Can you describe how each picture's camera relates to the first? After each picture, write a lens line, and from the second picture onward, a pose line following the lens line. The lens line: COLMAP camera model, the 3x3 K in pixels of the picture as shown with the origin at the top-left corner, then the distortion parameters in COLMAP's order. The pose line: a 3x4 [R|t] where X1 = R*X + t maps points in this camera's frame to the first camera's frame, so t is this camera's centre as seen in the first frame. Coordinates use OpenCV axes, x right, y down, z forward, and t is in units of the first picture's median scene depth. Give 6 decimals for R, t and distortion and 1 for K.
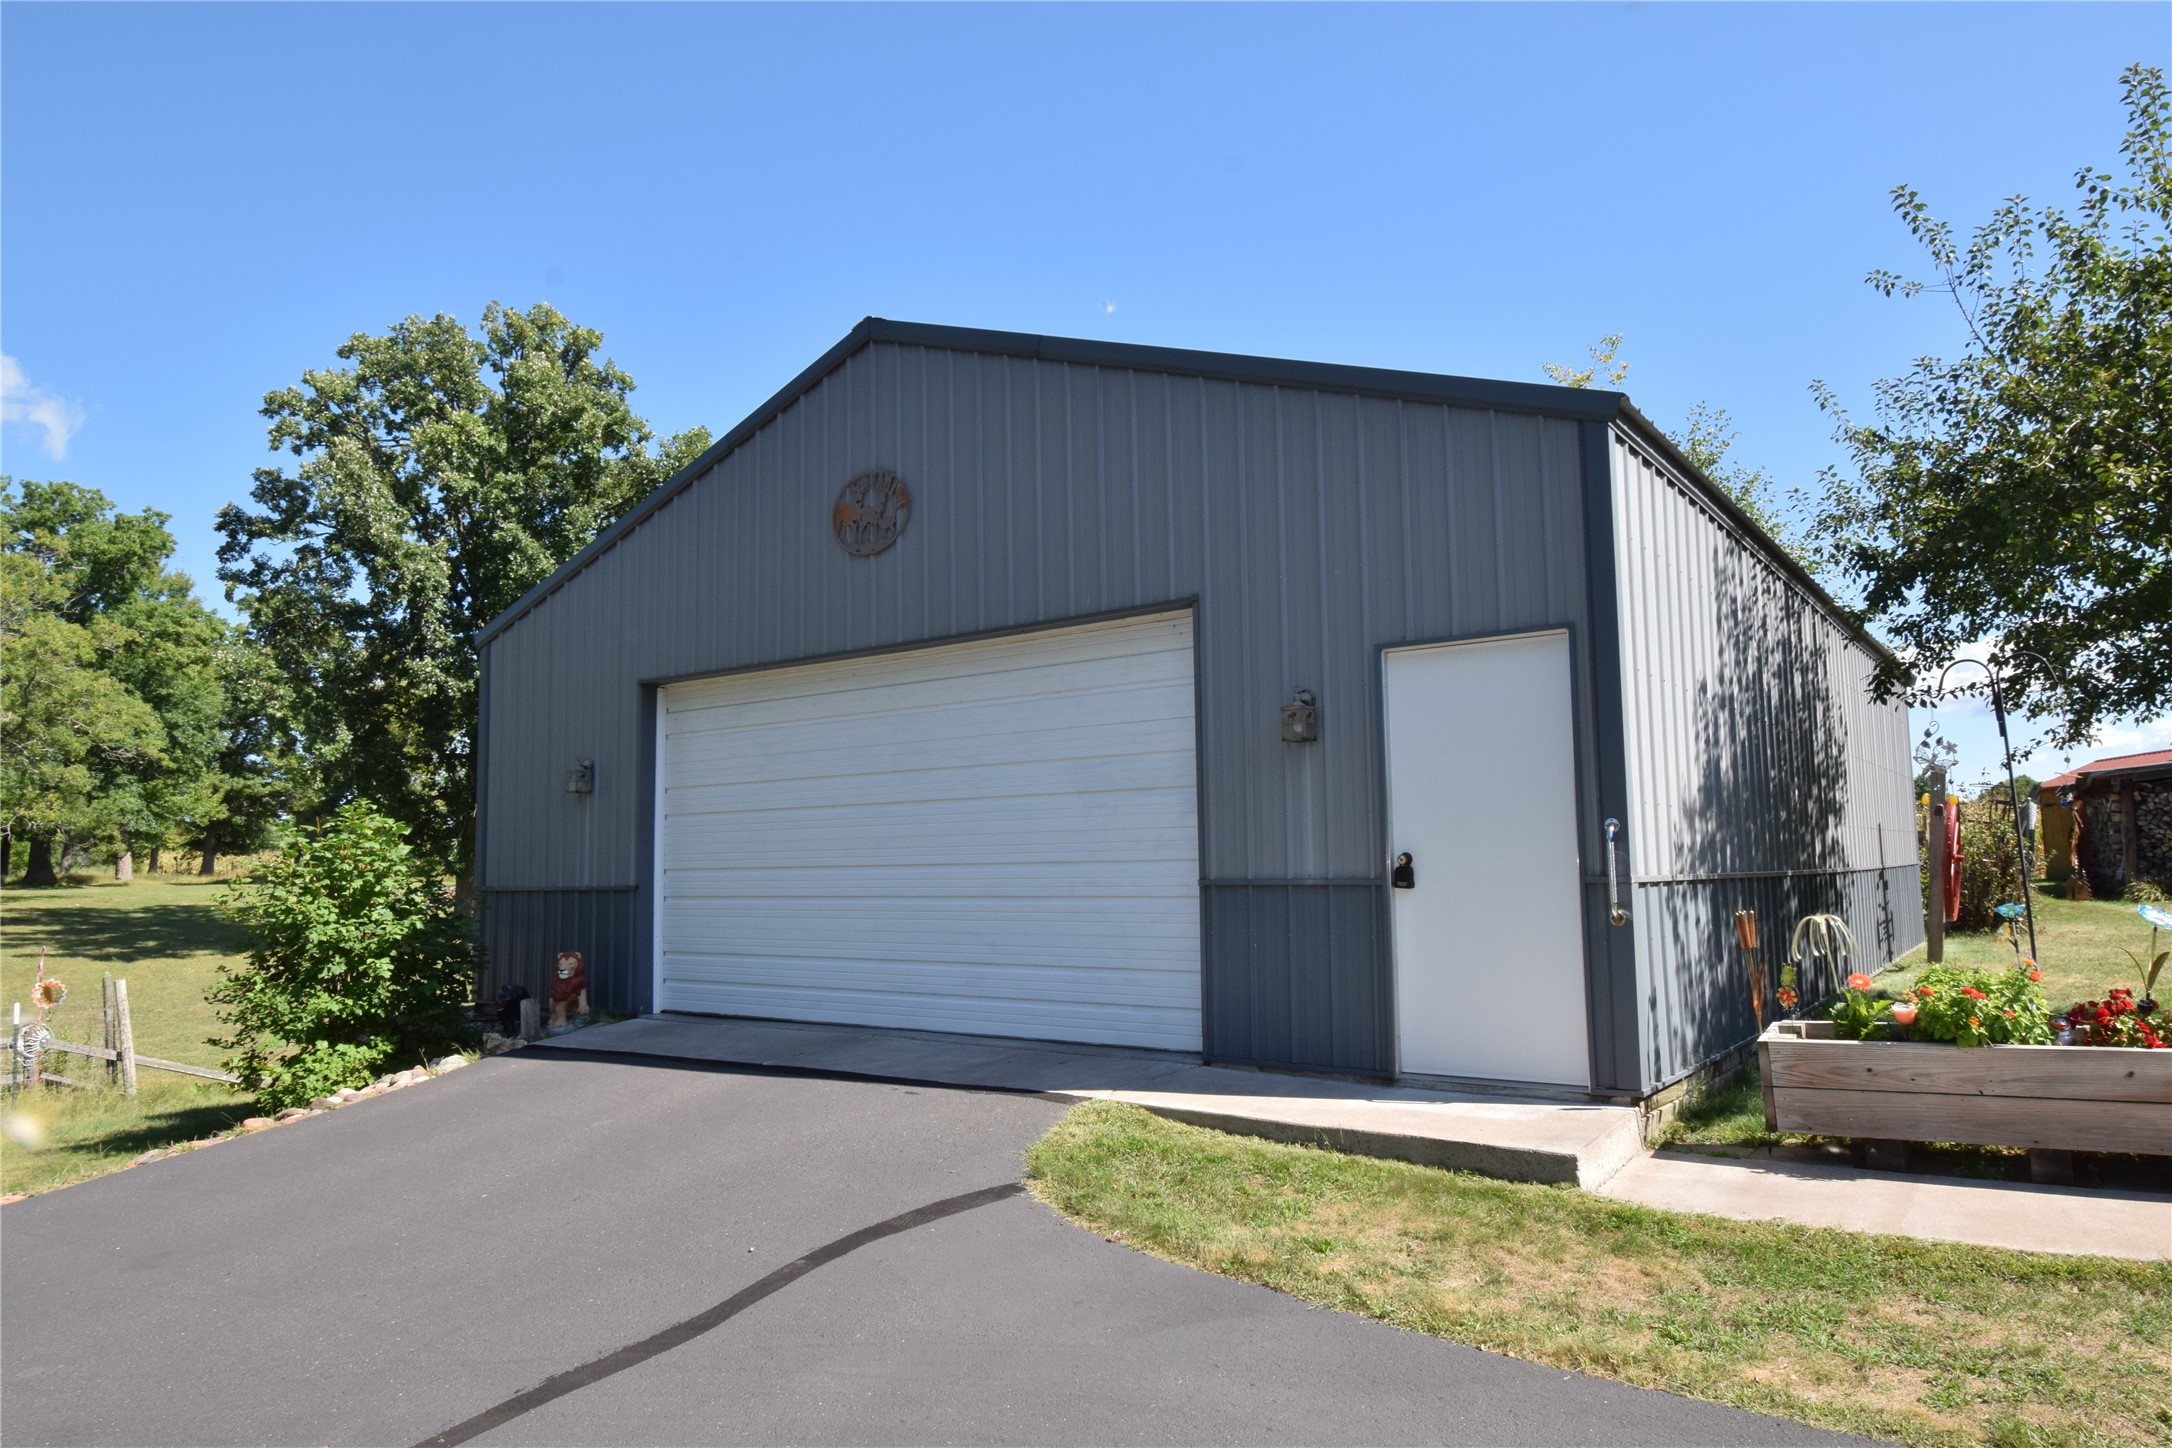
lens RADIAL K [[1330.1, 0, 1086.0], [0, 1330.1, 724.0], [0, 0, 1]] dist [0.000786, 0.000610]
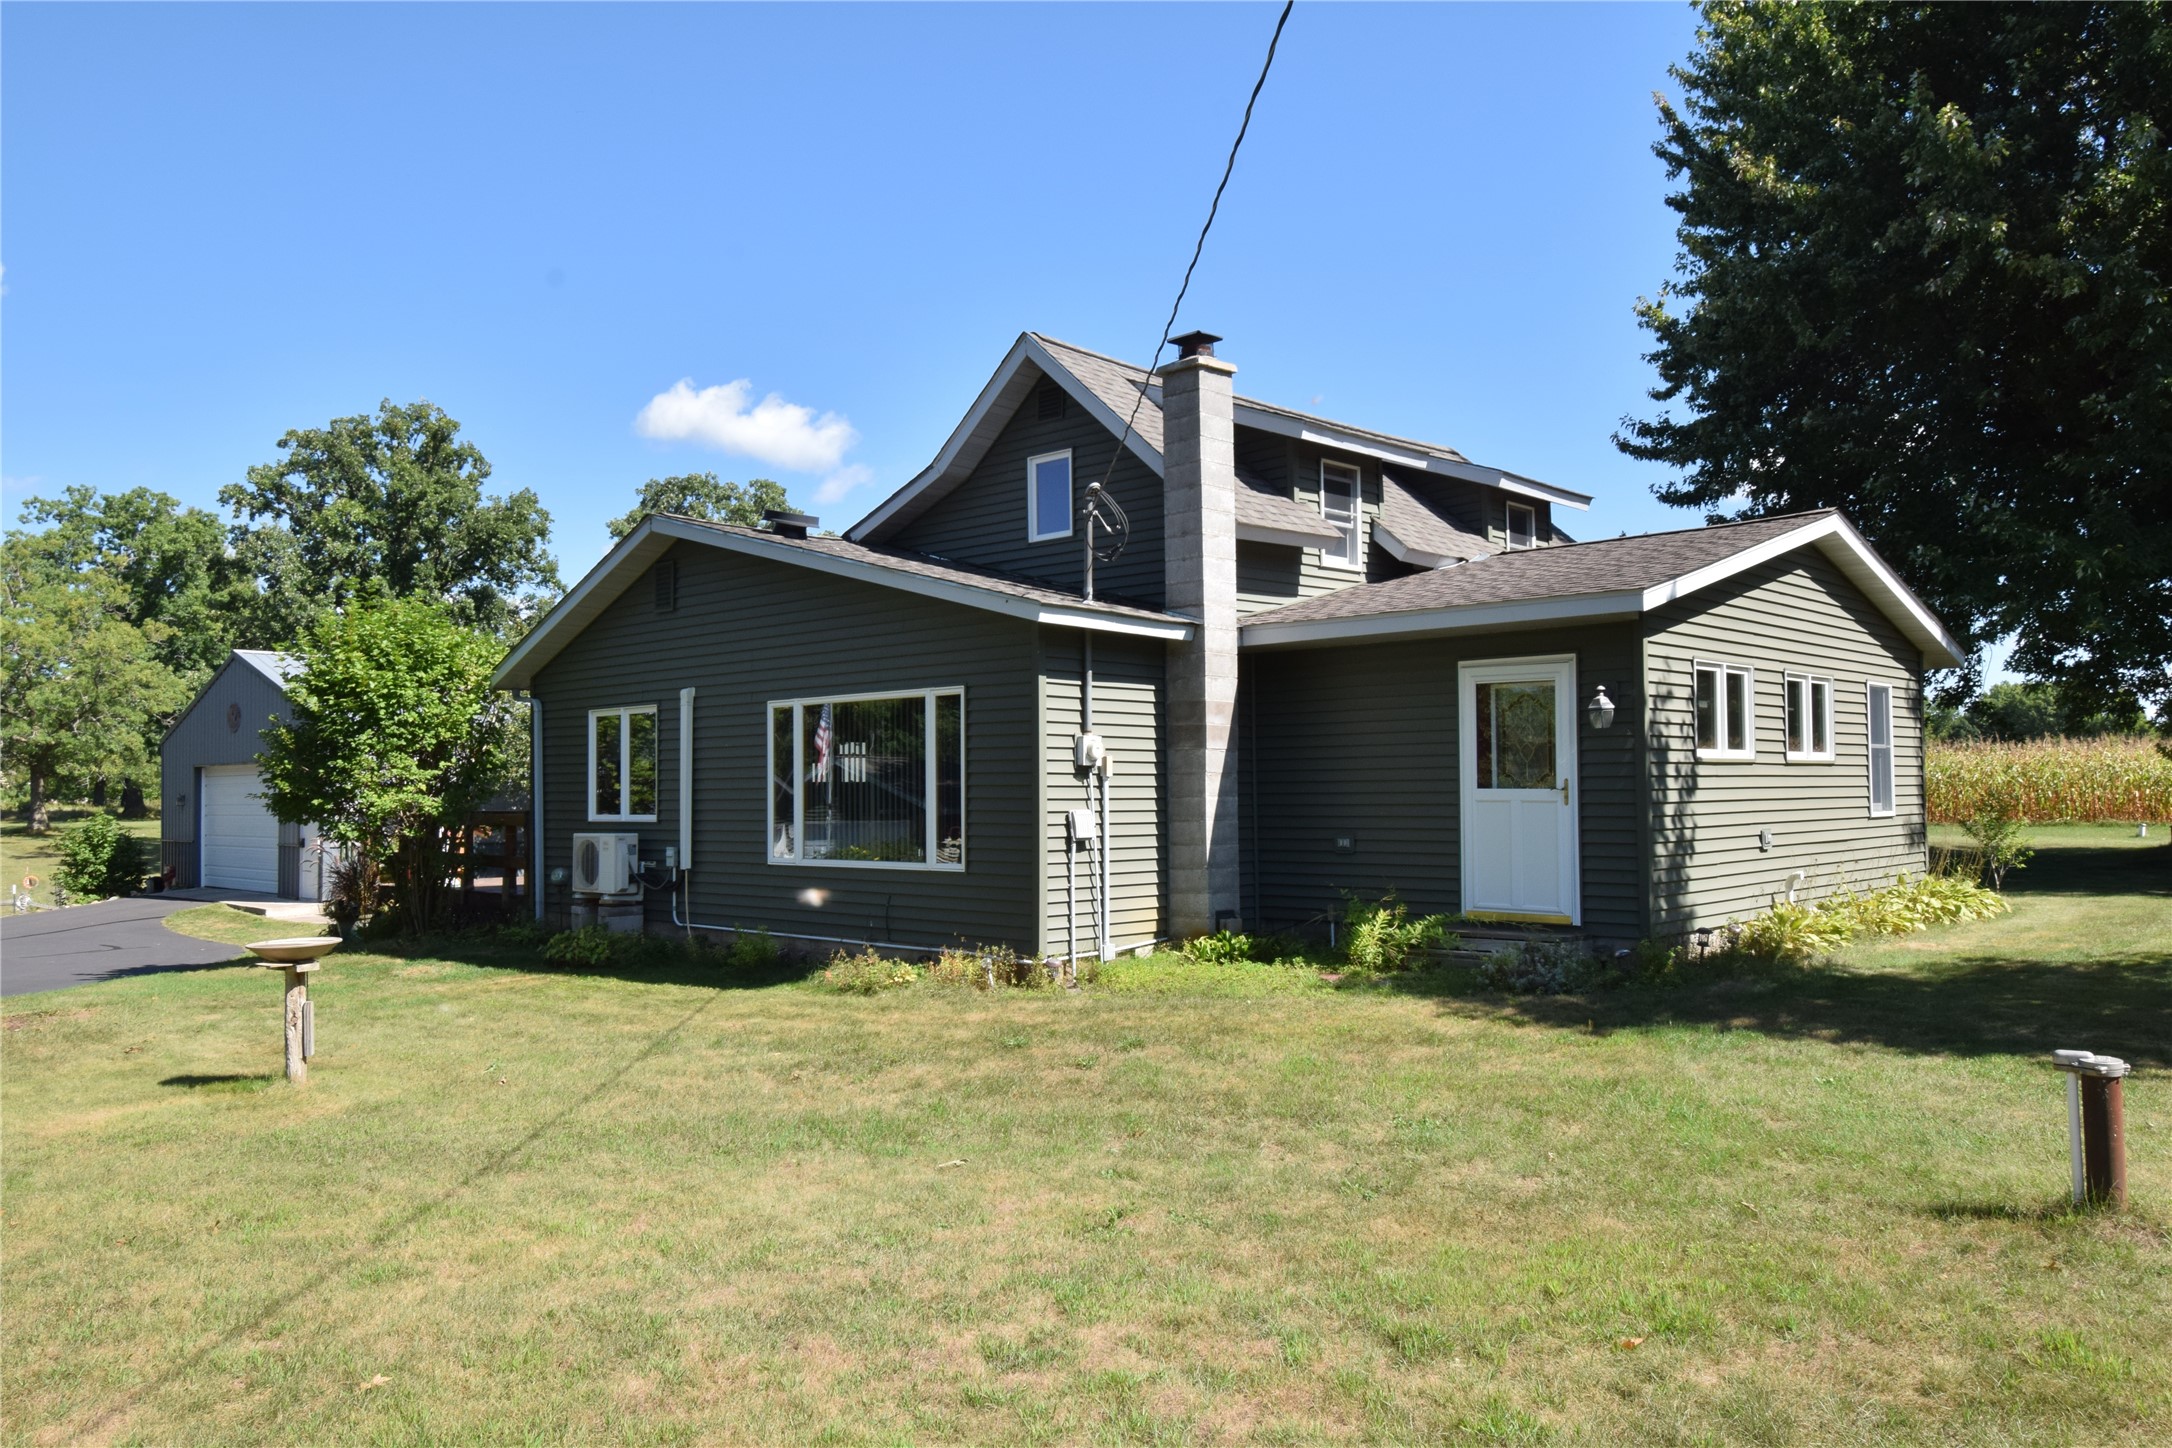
lens RADIAL K [[1550.7, 0, 1086.0], [0, 1550.7, 724.0], [0, 0, 1]] dist [-0.005718, -0.004603]
pose [[0.989593, 0.004376, -0.143829, 0.502399], [0.004010, 0.998311, 0.057961, -0.077531], [0.143839, -0.057935, 0.987904, -0.486981]]
